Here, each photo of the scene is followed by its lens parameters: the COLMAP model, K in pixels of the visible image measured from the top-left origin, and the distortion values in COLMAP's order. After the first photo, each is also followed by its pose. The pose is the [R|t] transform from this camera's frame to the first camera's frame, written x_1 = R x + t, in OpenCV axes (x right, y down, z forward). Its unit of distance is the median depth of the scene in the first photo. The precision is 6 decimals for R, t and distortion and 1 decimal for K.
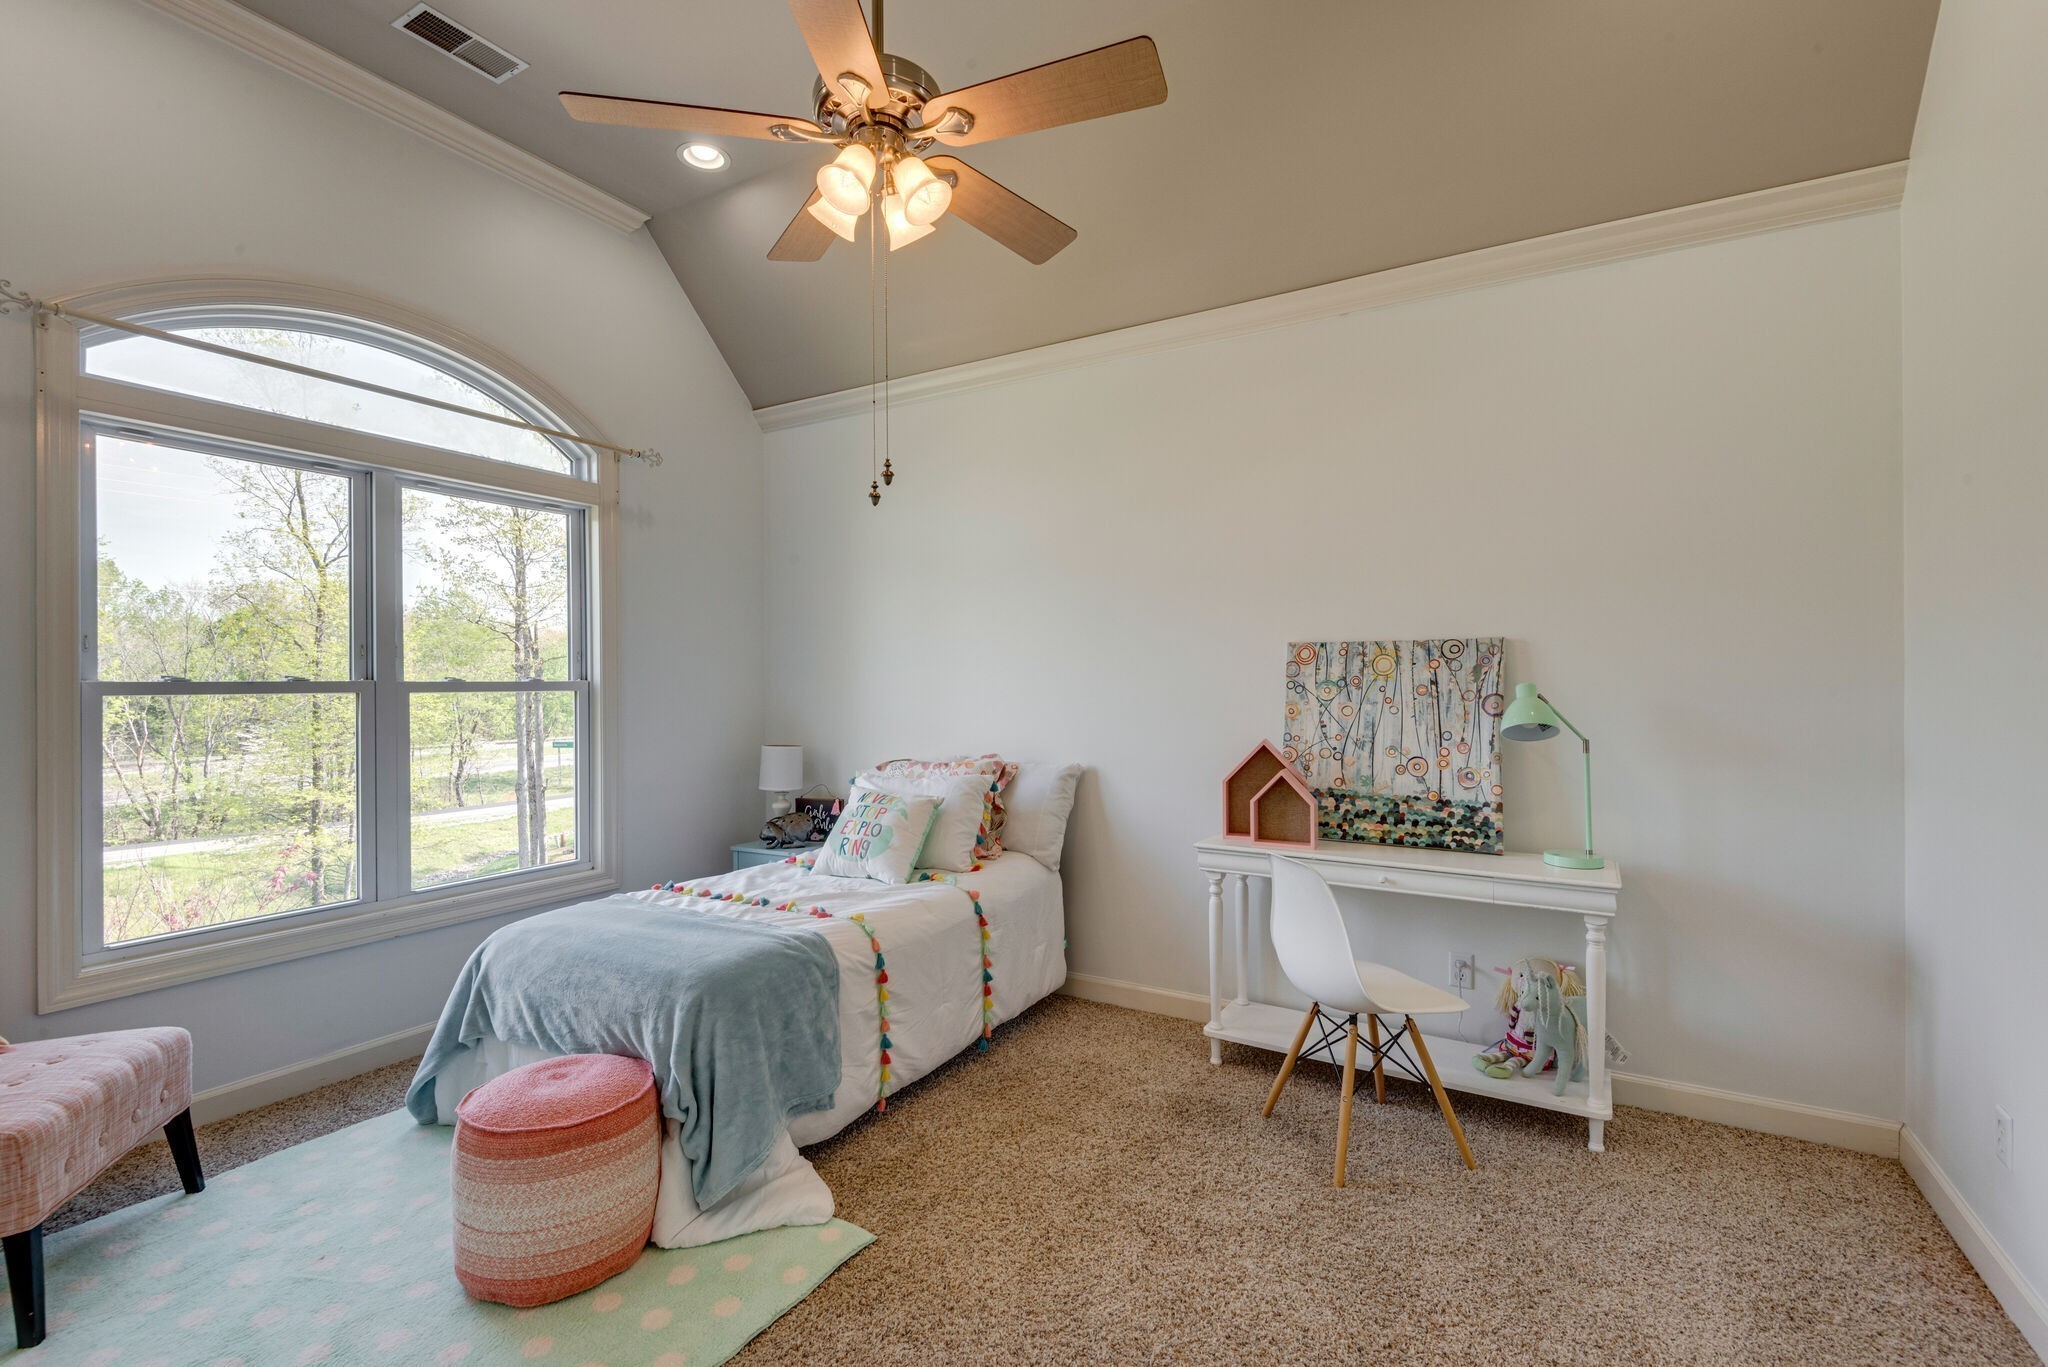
lens RADIAL K [[931.8, 0, 1007.9], [0, 931.8, 701.0], [0, 0, 1]] dist [0.022898, -0.010225]
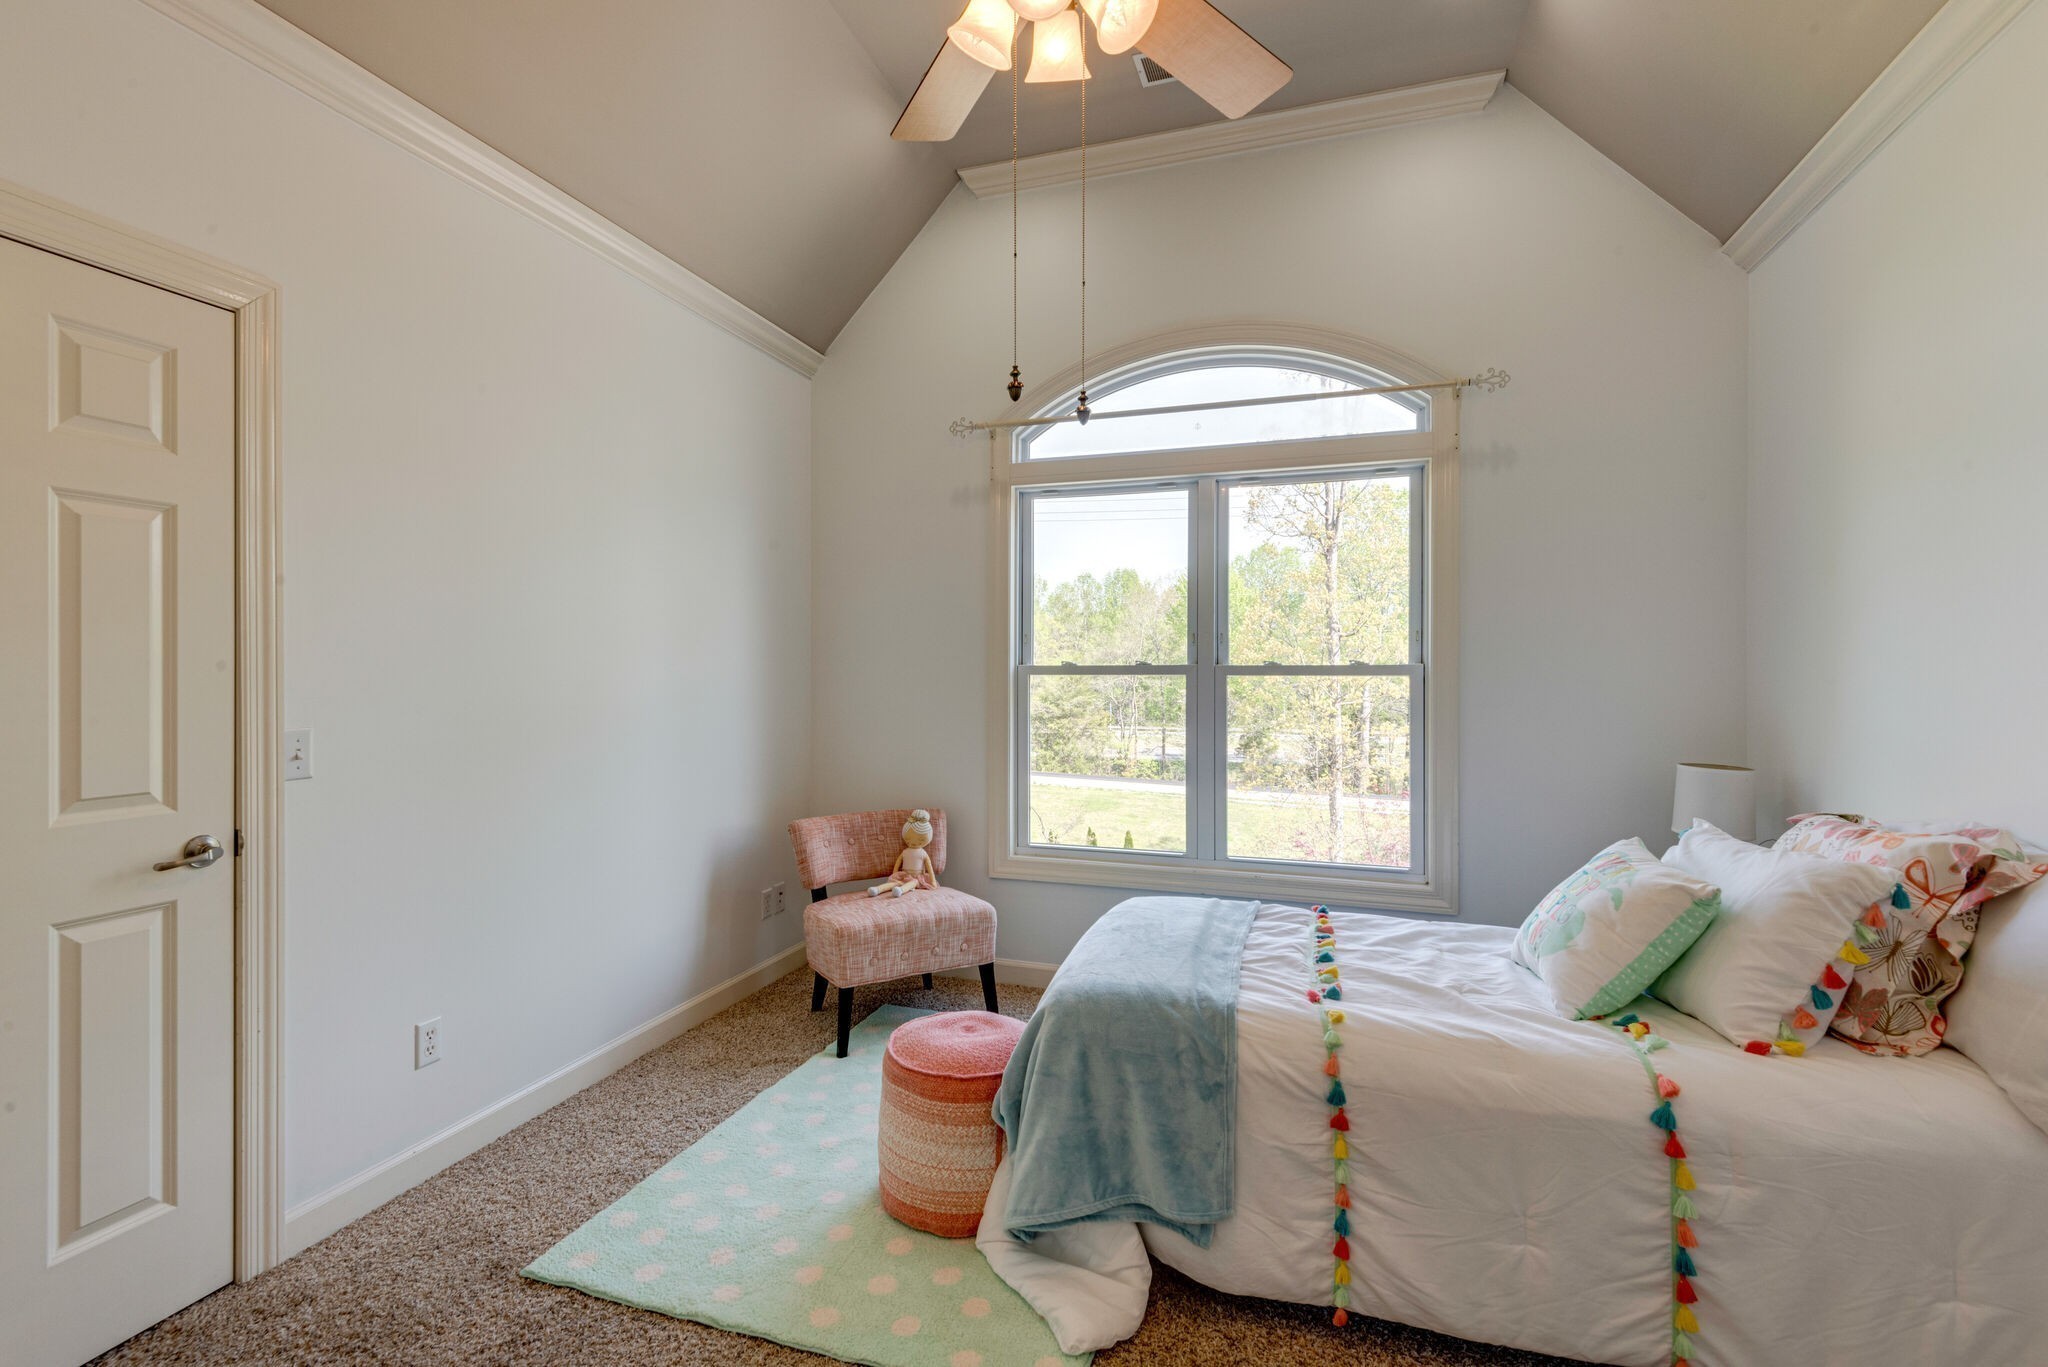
lens RADIAL K [[931.8, 0, 1004.0], [0, 931.8, 681.6], [0, 0, 1]] dist [0.022898, -0.010225]
pose [[0.204488, 0.018332, -0.978697, 0.387633], [-0.018701, 0.999715, 0.014819, -0.012907], [0.978690, 0.015272, 0.204773, 0.542932]]
